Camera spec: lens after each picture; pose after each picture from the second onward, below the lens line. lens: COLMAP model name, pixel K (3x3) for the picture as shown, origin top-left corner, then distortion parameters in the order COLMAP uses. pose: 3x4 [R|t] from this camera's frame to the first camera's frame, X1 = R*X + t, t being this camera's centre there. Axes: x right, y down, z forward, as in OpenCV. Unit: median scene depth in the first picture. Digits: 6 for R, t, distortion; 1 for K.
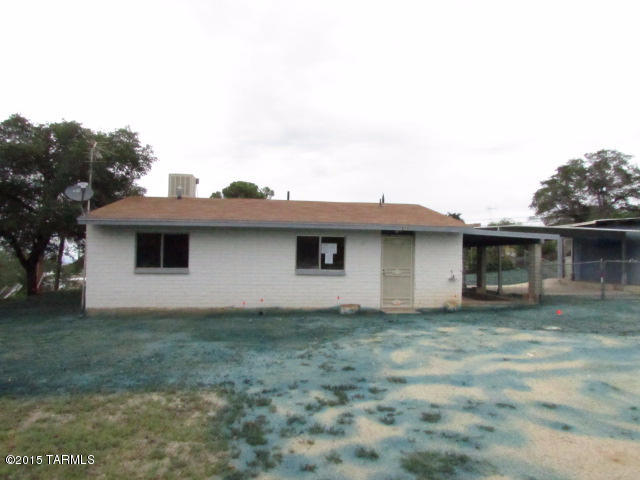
lens RADIAL K [[451.8, 0, 320.0], [0, 451.8, 240.0], [0, 0, 1]] dist [-0.004721, -0.002008]
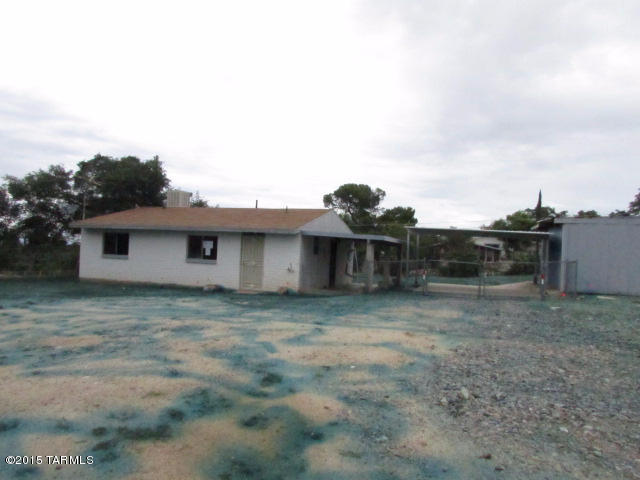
lens RADIAL K [[462.1, 0, 320.0], [0, 462.1, 240.0], [0, 0, 1]] dist [-0.008877, -0.004277]
pose [[0.900156, 0.013587, -0.435356, 0.953795], [-0.011170, 0.999905, 0.008110, -0.010566], [0.435425, -0.002437, 0.900222, -0.137357]]
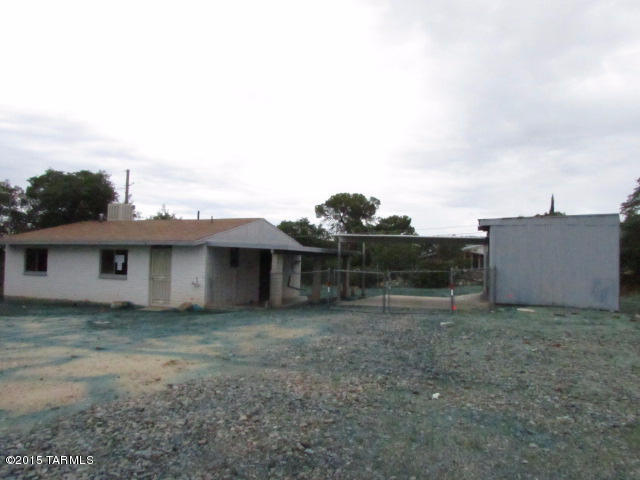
lens RADIAL K [[462.1, 0, 320.0], [0, 462.1, 240.0], [0, 0, 1]] dist [-0.008877, -0.004277]
pose [[0.872127, -0.018839, -0.488917, 1.191443], [0.011563, 0.999773, -0.017898, -0.005067], [0.489143, 0.009956, 0.872147, 0.108274]]
